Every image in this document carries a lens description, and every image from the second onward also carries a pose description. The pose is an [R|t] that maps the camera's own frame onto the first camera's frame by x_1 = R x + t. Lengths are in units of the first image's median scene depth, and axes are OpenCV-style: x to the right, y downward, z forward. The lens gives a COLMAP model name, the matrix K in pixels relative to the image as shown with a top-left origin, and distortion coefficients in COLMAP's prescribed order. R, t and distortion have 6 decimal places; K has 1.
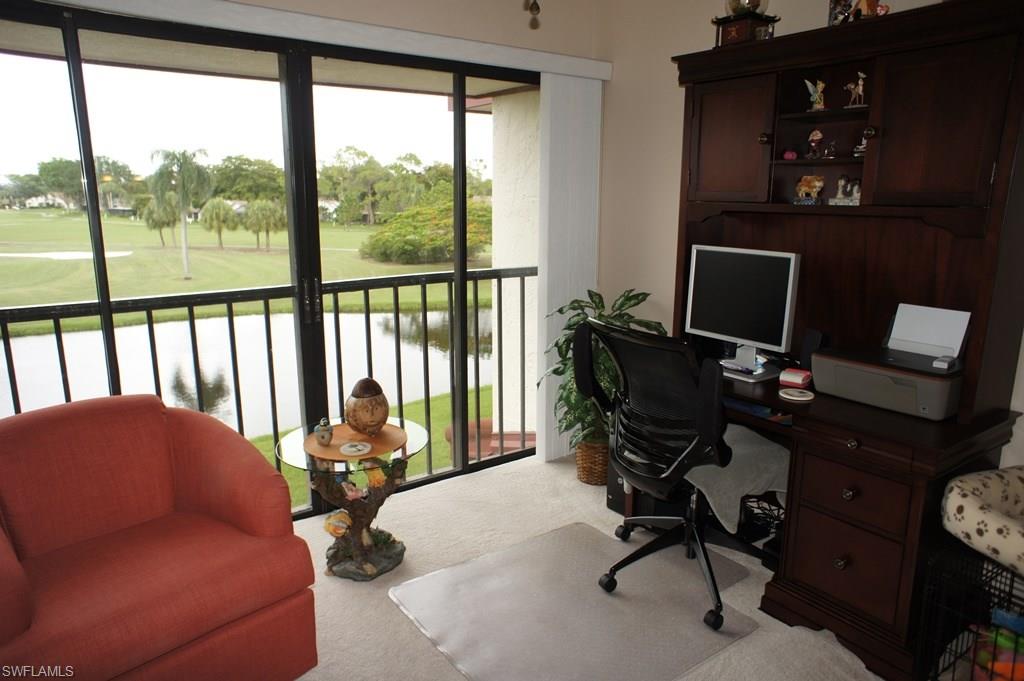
lens RADIAL K [[693.6, 0, 514.8], [0, 693.6, 333.6], [0, 0, 1]] dist [0.002683, 0.004123]
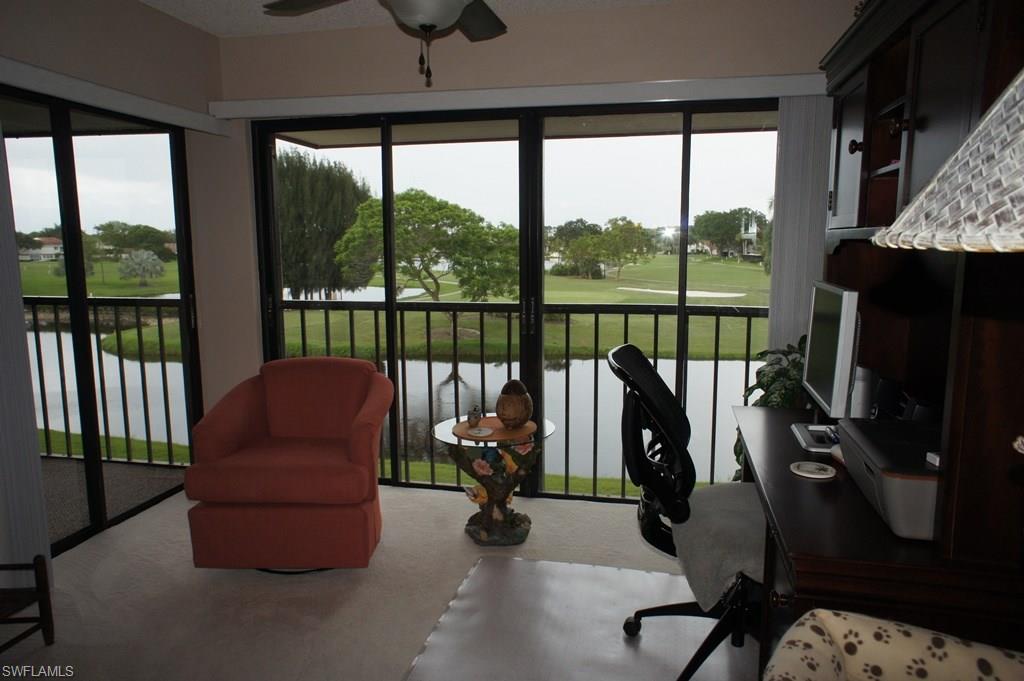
lens RADIAL K [[693.6, 0, 515.8], [0, 693.6, 346.2], [0, 0, 1]] dist [0.002683, 0.004123]
pose [[0.666443, 0.108034, -0.737687, 0.490540], [-0.143808, 0.989492, 0.014991, -0.010092], [0.731555, 0.096095, 0.674976, 0.143054]]
